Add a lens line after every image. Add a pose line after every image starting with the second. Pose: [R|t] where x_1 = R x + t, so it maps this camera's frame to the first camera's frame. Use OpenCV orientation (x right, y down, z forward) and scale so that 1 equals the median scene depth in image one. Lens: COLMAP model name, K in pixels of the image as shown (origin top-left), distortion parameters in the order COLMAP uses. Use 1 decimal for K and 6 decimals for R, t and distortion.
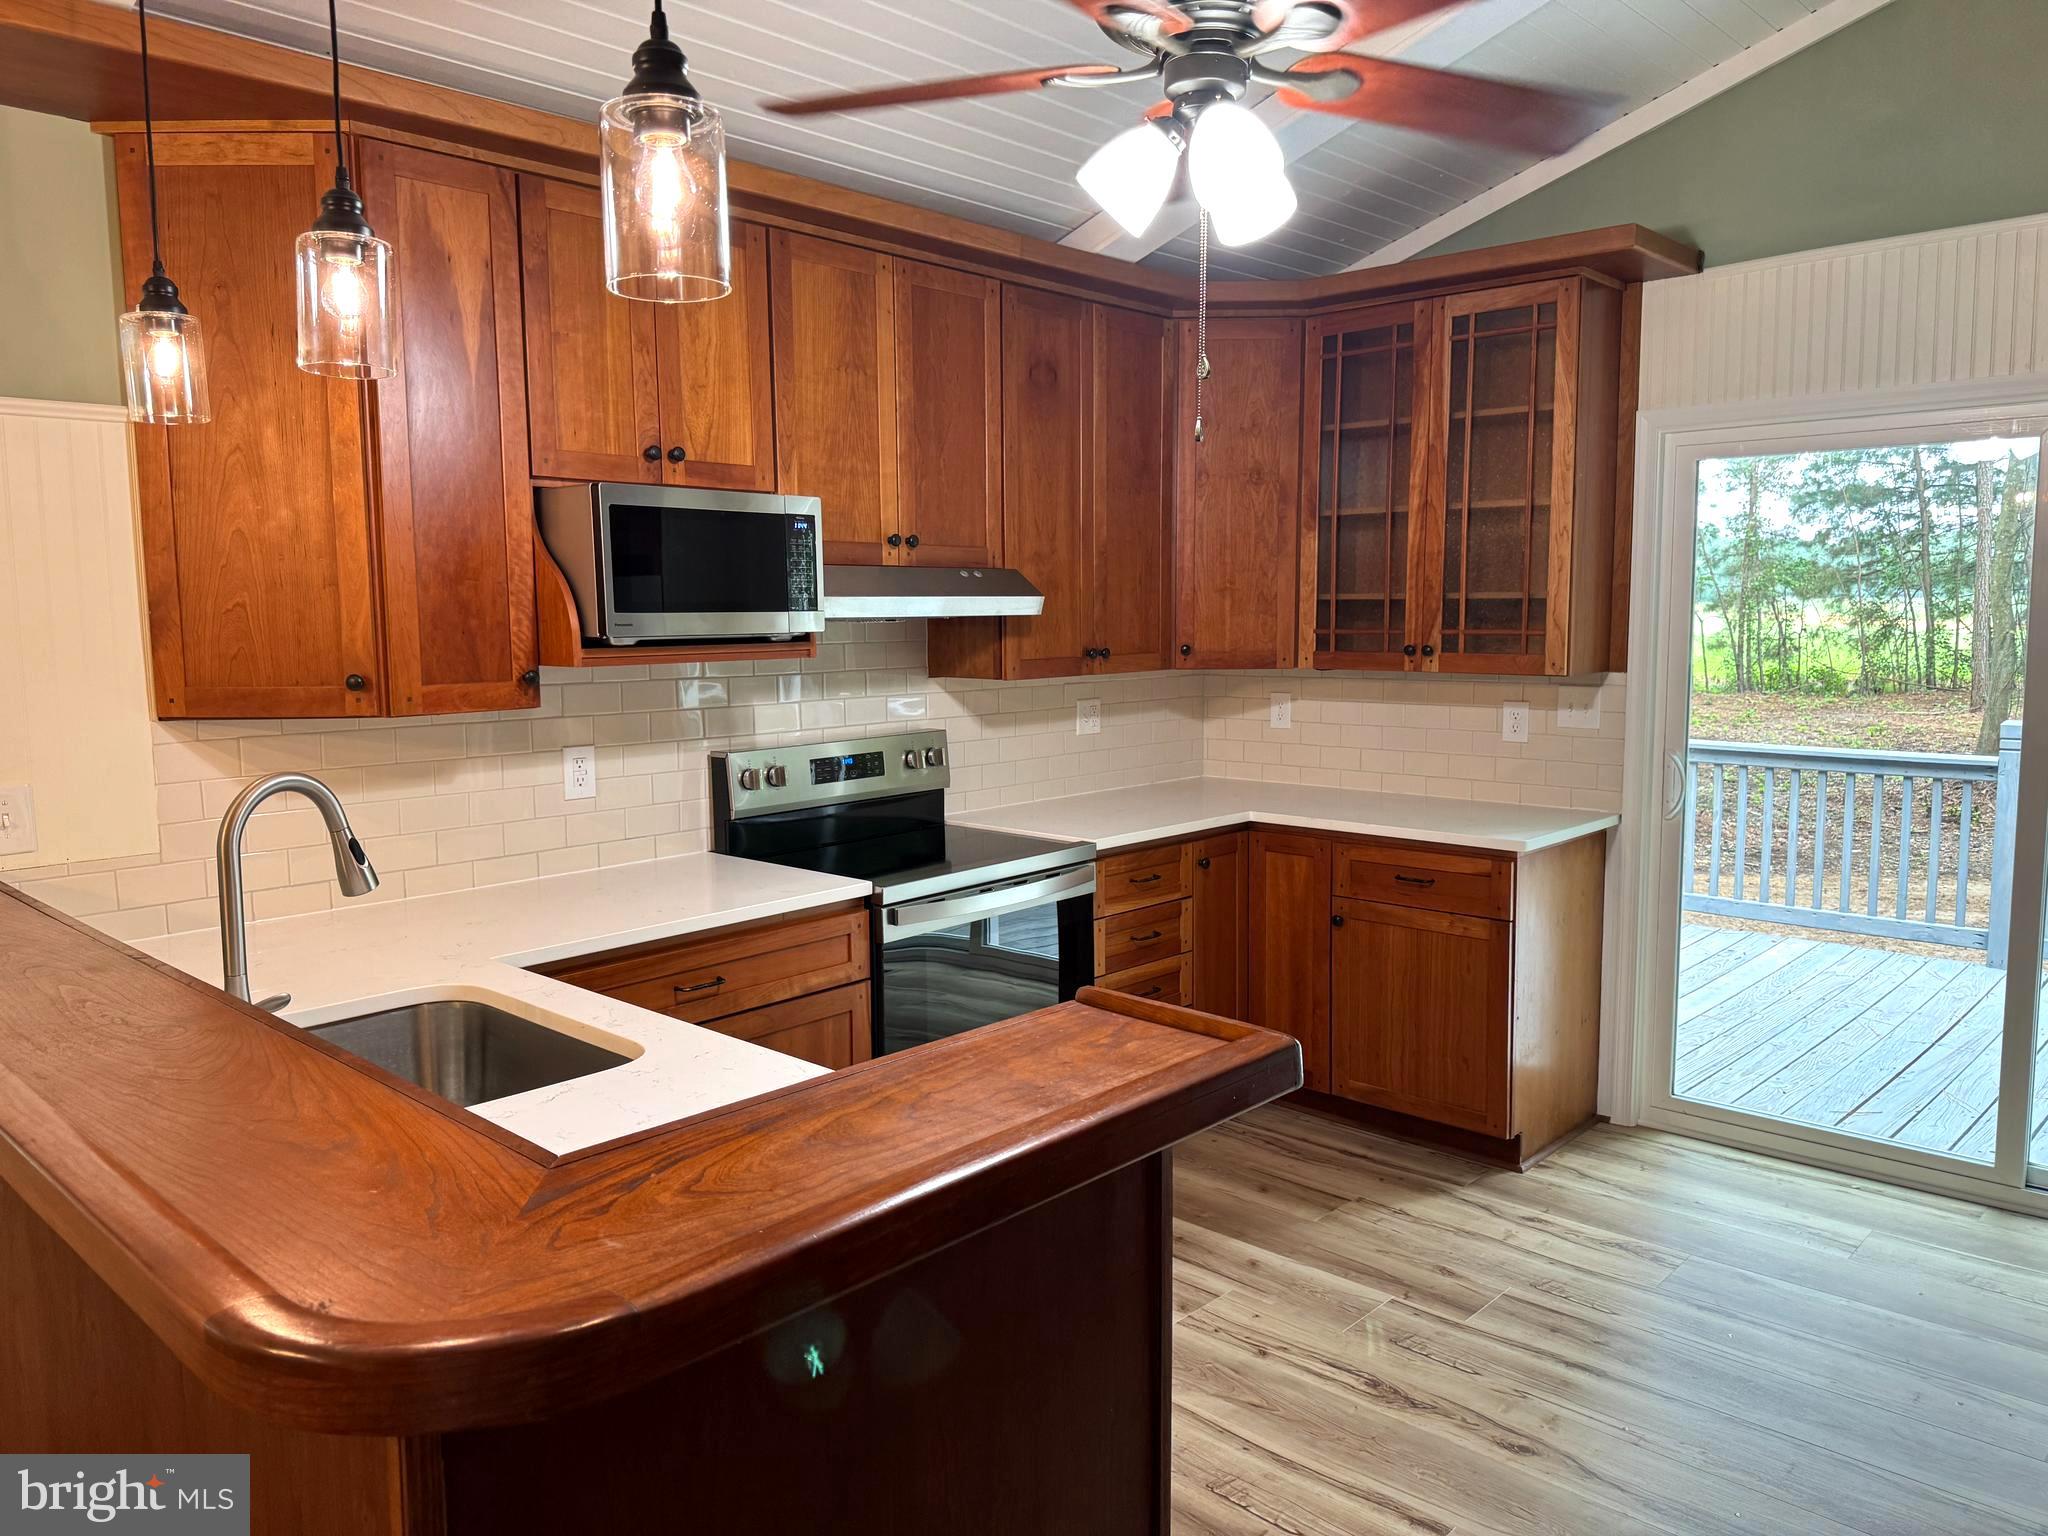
lens RADIAL K [[1451.9, 0, 1024.0], [0, 1451.9, 768.0], [0, 0, 1]] dist [0.104434, -0.165859]
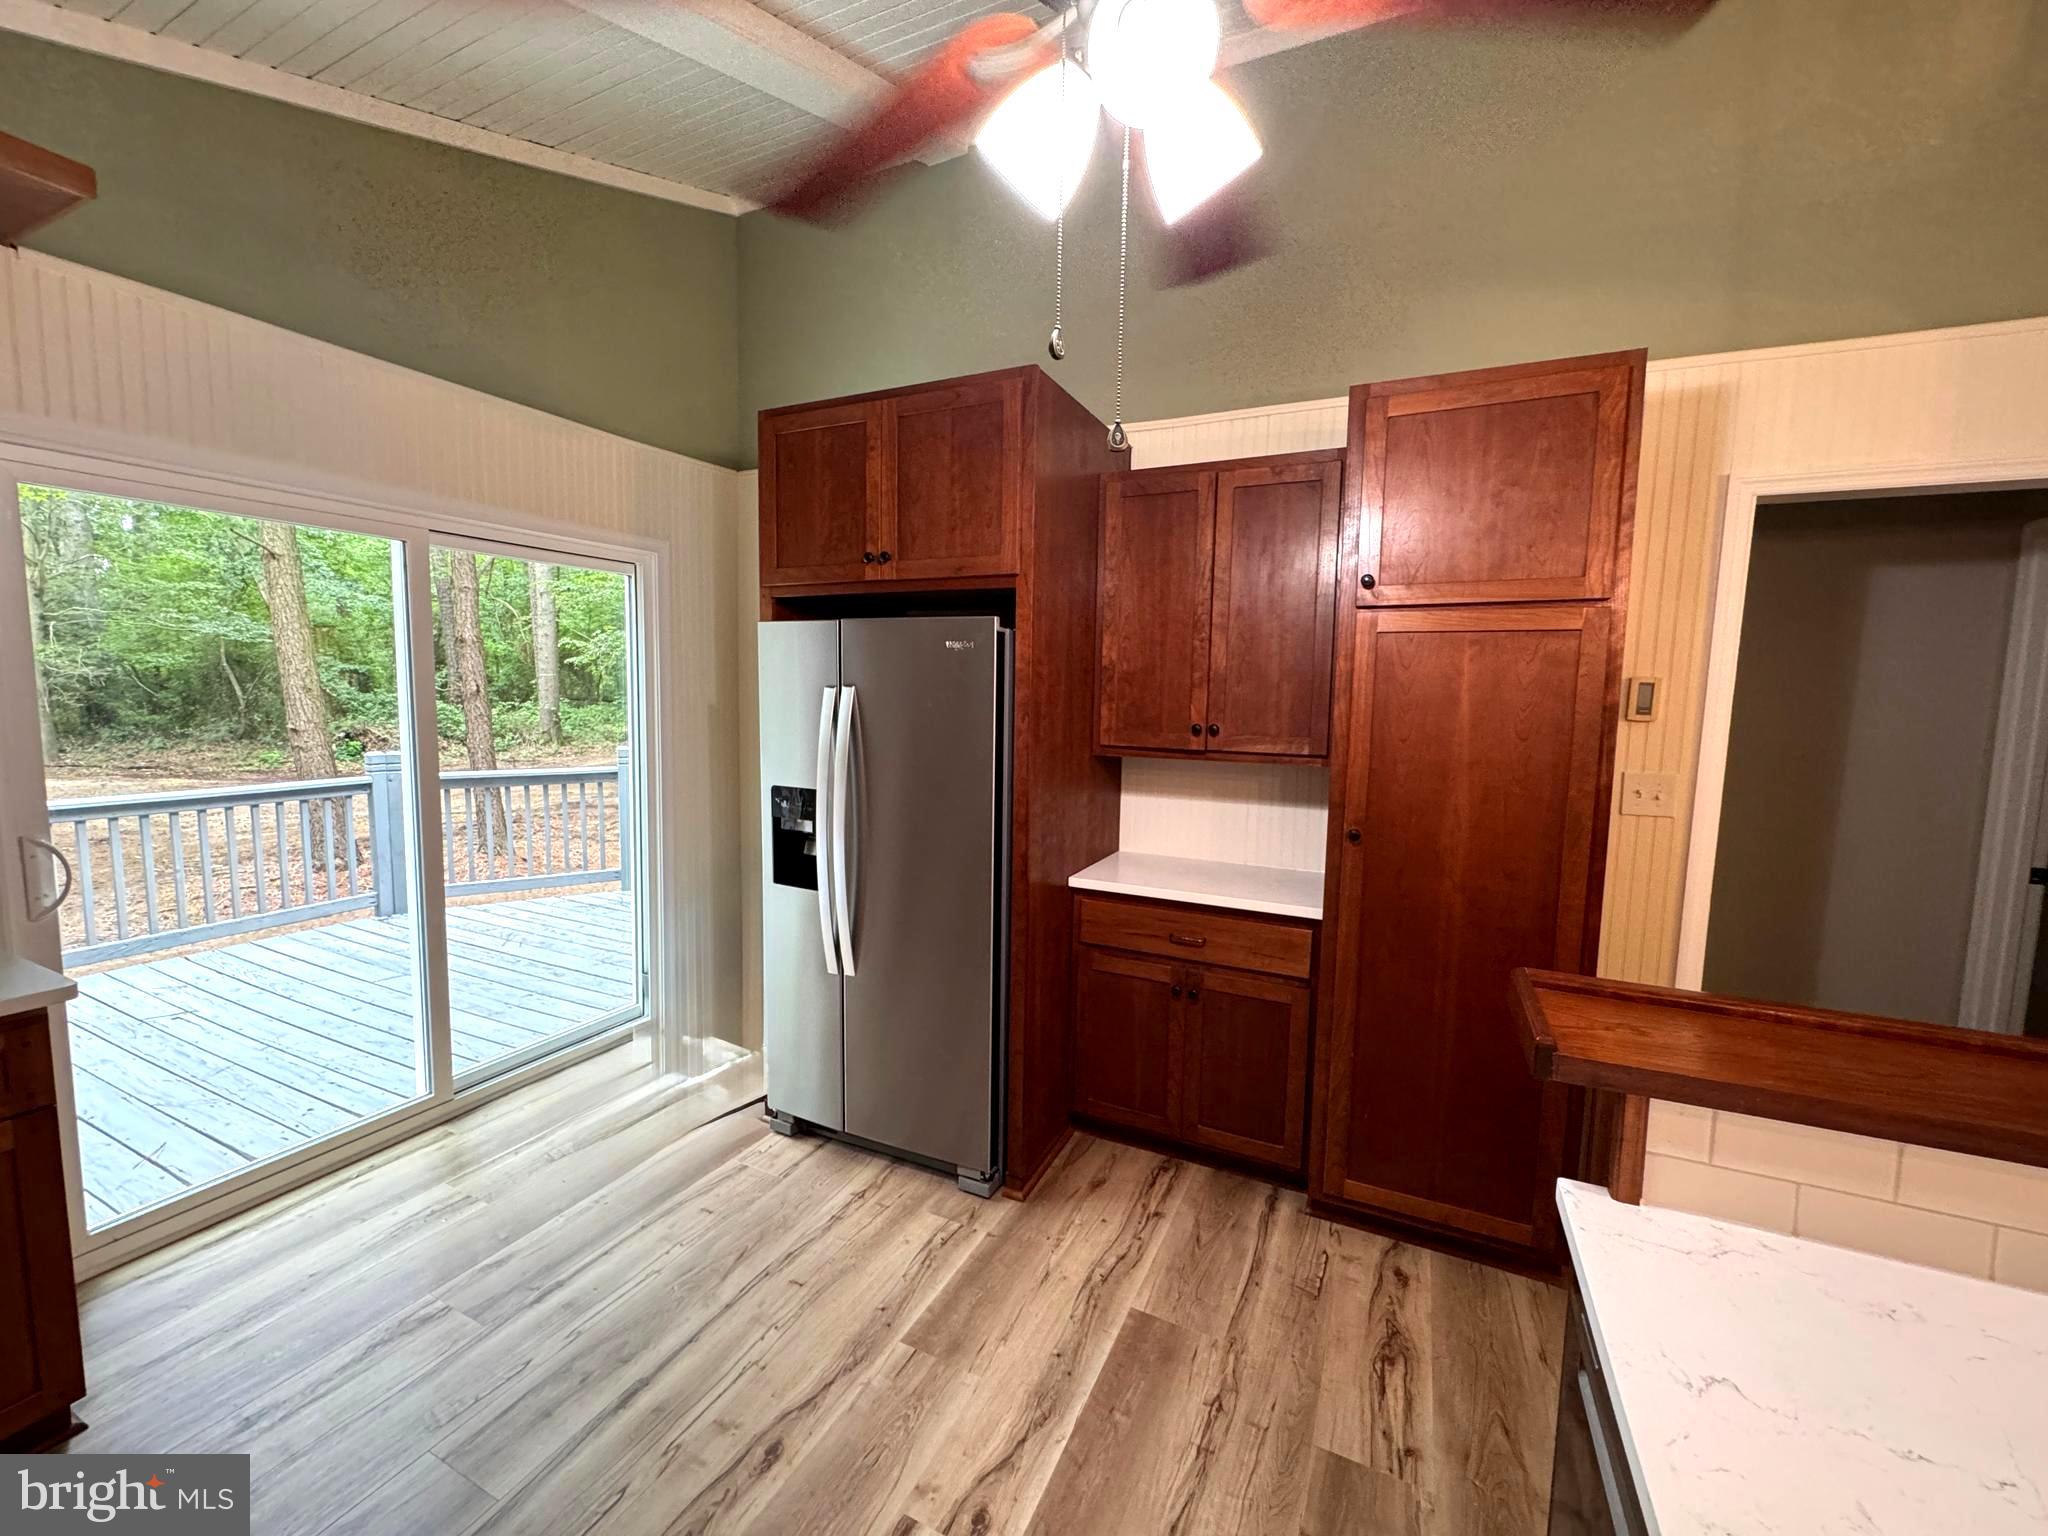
lens RADIAL K [[816.2, 0, 1024.0], [0, 816.2, 768.0], [0, 0, 1]] dist [-0.000799, -0.000326]
pose [[-0.302376, -0.087209, 0.949191, -0.207532], [0.086428, 0.989196, 0.118417, -0.074427], [-0.949263, 0.117843, -0.291571, 0.822432]]
